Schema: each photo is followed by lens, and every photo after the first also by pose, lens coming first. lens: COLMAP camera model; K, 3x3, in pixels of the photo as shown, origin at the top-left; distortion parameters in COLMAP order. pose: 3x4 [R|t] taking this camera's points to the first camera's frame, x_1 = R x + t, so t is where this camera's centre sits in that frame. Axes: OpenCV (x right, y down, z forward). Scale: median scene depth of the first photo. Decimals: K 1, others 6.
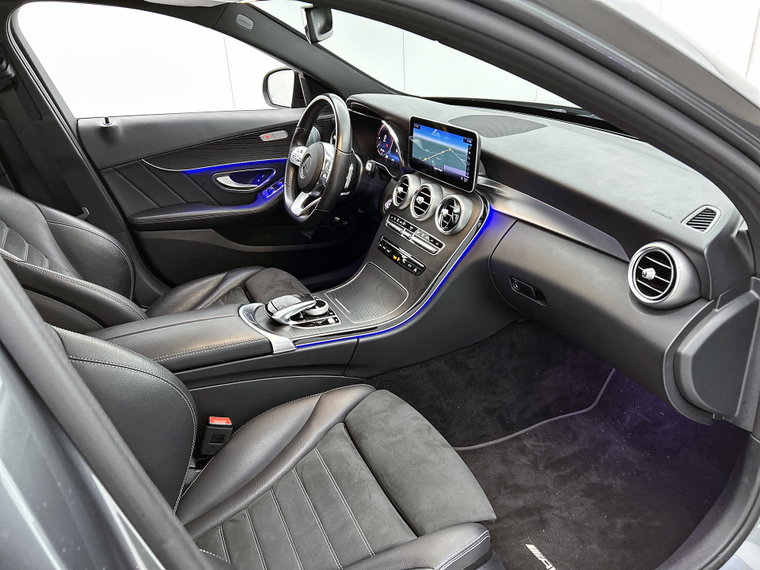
lens RADIAL K [[560.0, 0, 382.9], [0, 560.0, 286.7], [0, 0, 1]] dist [0.013043, -0.031277]
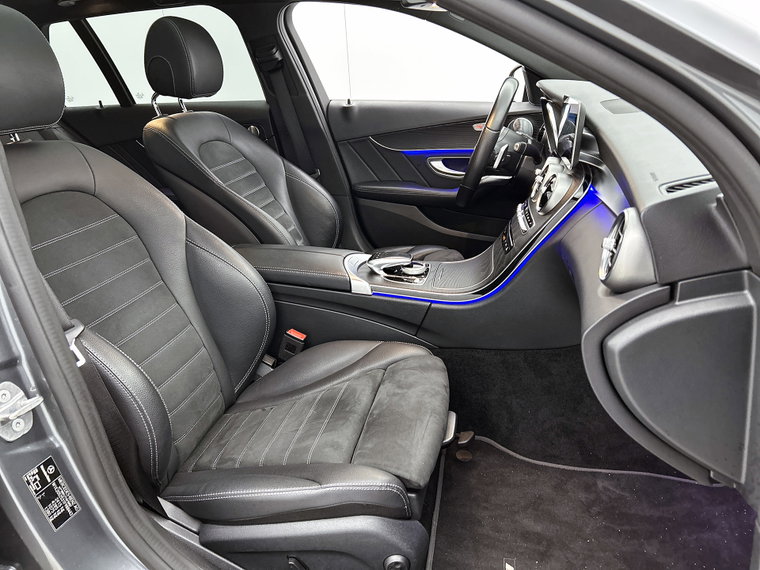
lens RADIAL K [[560.0, 0, 378.3], [0, 560.0, 290.0], [0, 0, 1]] dist [0.013043, -0.031277]
pose [[0.790398, 0.219434, -0.571944, 0.404065], [-0.248103, 0.968310, 0.028640, 0.058152], [0.560103, 0.119264, 0.819793, 0.096702]]
